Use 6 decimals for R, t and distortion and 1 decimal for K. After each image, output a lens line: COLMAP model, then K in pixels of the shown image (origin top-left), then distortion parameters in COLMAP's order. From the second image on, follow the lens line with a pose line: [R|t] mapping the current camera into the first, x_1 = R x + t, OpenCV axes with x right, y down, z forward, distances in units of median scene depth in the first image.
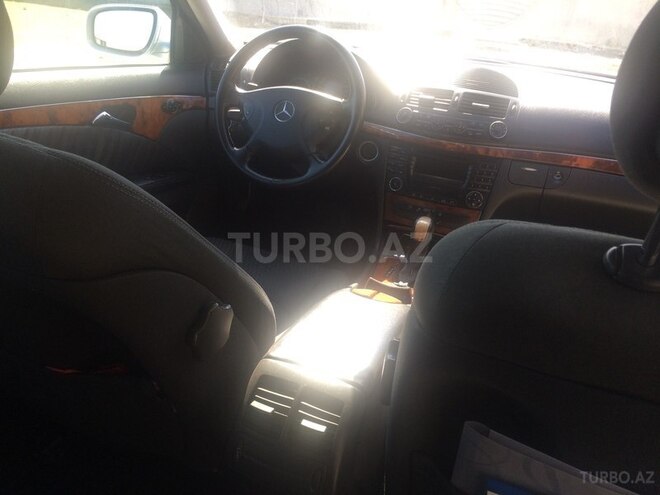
lens RADIAL K [[577.6, 0, 327.6], [0, 577.6, 247.8], [0, 0, 1]] dist [0.039857, -0.013217]
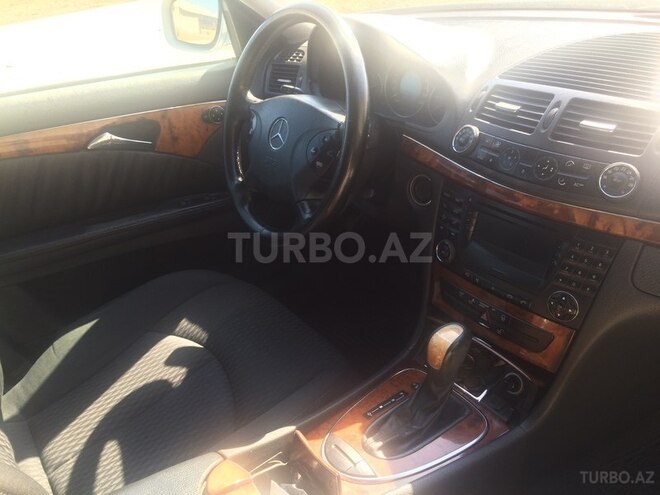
lens RADIAL K [[577.6, 0, 331.1], [0, 577.6, 247.0], [0, 0, 1]] dist [0.039857, -0.013217]
pose [[0.837407, 0.120408, -0.533153, 0.355087], [-0.066132, 0.990588, 0.119845, -0.187096], [0.542565, -0.065100, 0.837487, 0.441945]]
